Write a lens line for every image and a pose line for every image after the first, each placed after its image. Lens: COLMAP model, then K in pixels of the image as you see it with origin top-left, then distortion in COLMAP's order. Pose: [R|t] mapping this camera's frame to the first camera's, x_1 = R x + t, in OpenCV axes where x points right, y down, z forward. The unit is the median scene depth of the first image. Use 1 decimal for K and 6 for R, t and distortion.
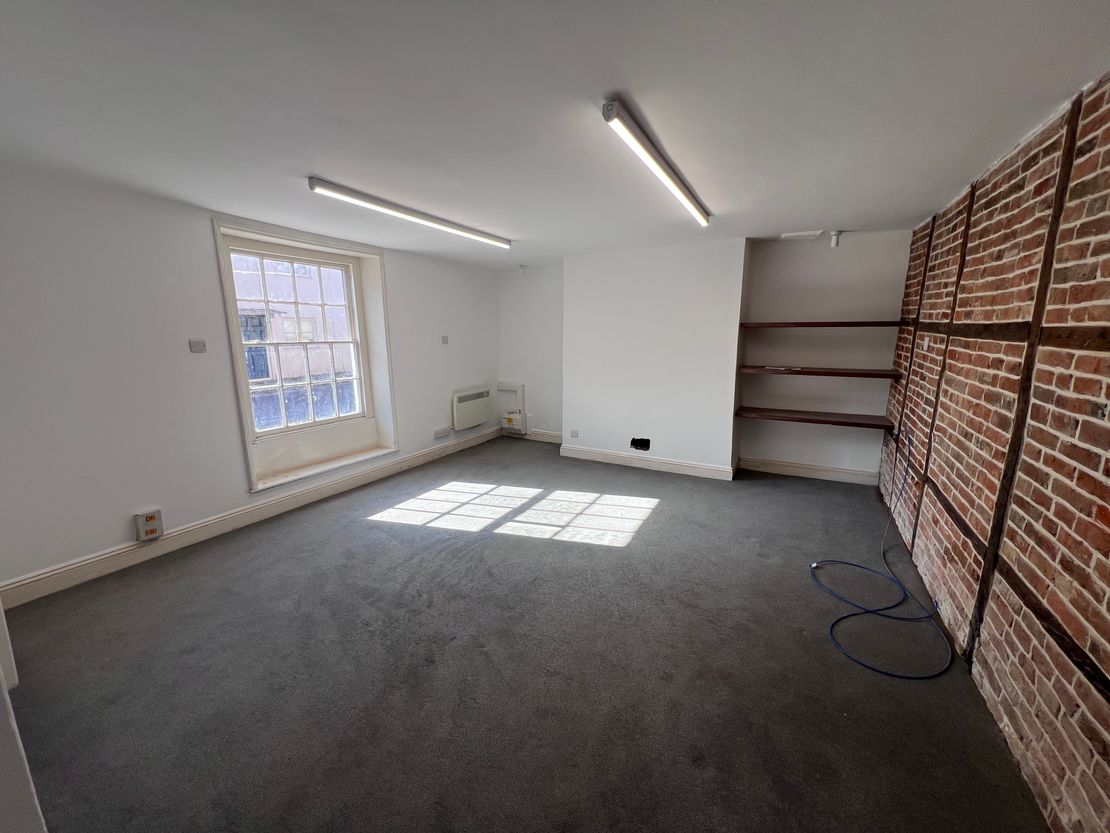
lens RADIAL K [[441.7, 0, 556.8], [0, 441.7, 416.3], [0, 0, 1]] dist [-0.000451, 0.000135]
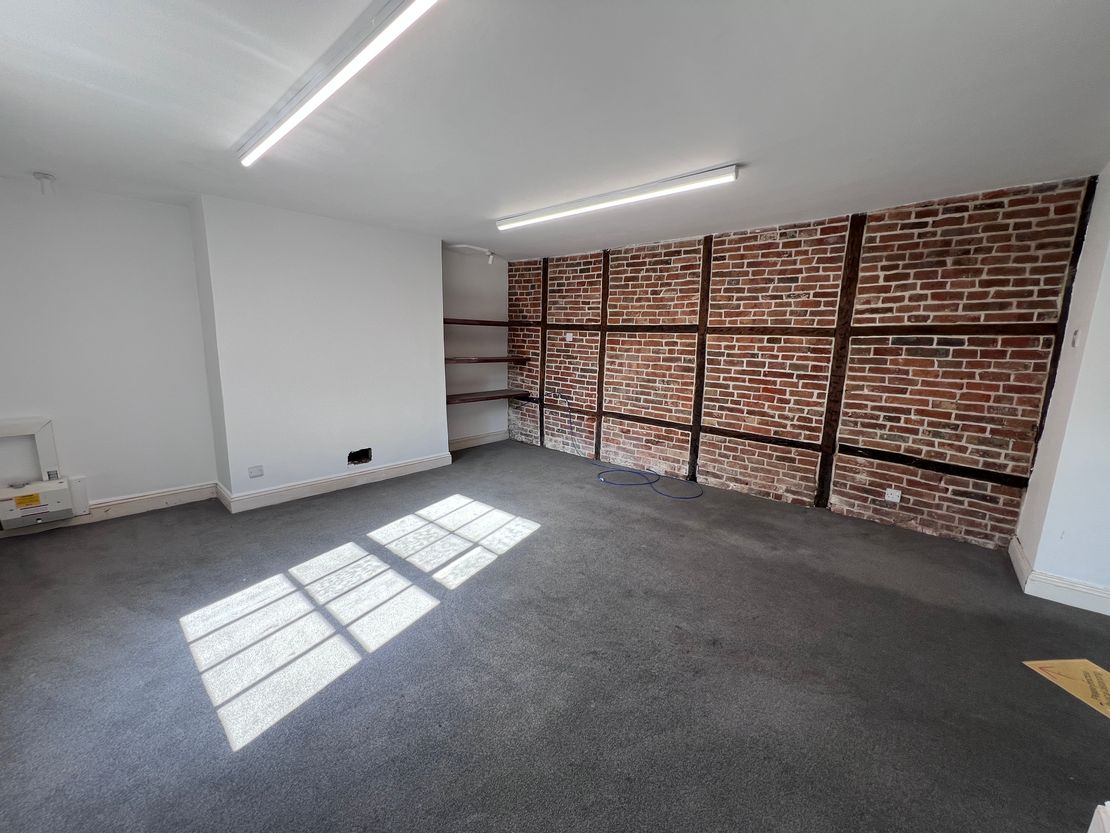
lens RADIAL K [[441.7, 0, 556.8], [0, 441.7, 416.3], [0, 0, 1]] dist [-0.000451, 0.000135]
pose [[0.234489, -0.158031, 0.959188, -0.643429], [0.166601, 0.978633, 0.120507, -0.063742], [-0.957736, 0.131544, 0.255807, 0.524068]]
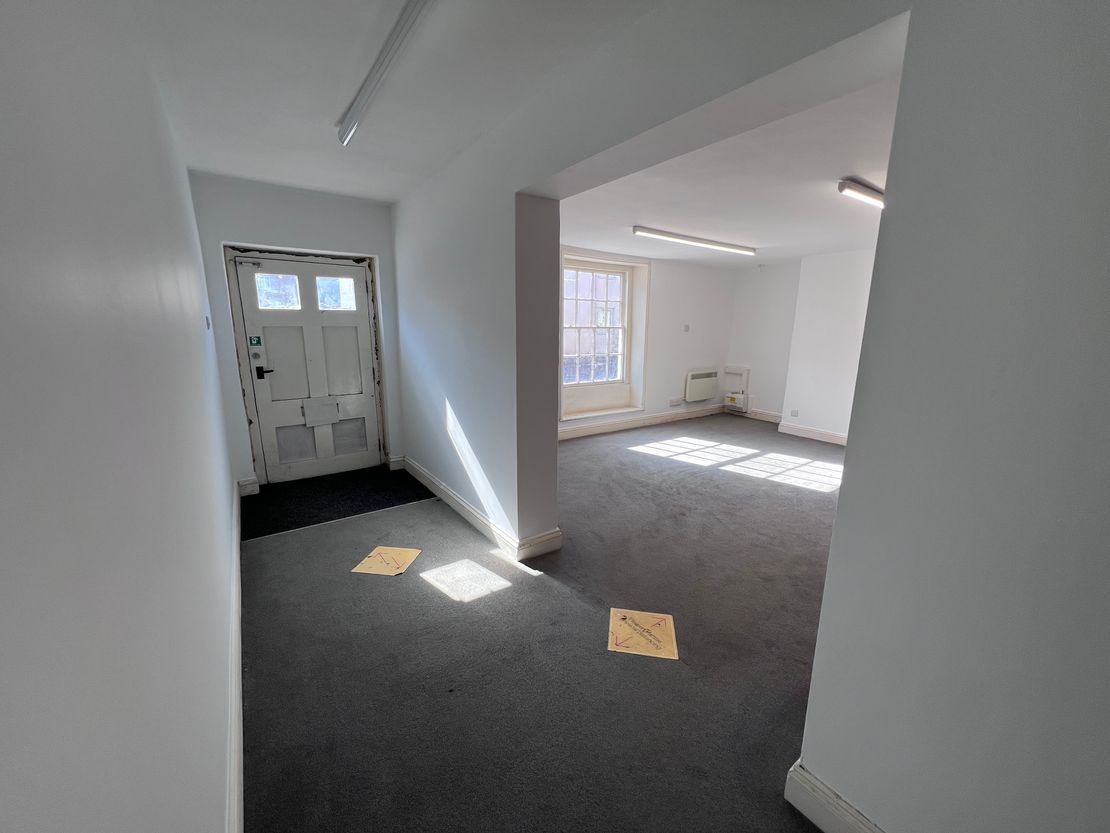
lens RADIAL K [[441.7, 0, 556.8], [0, 441.7, 416.3], [0, 0, 1]] dist [-0.000451, 0.000135]
pose [[0.892626, 0.107116, -0.437887, -0.008962], [-0.099503, 0.994218, 0.040371, 0.082817], [0.439680, 0.007535, 0.898123, -0.382734]]
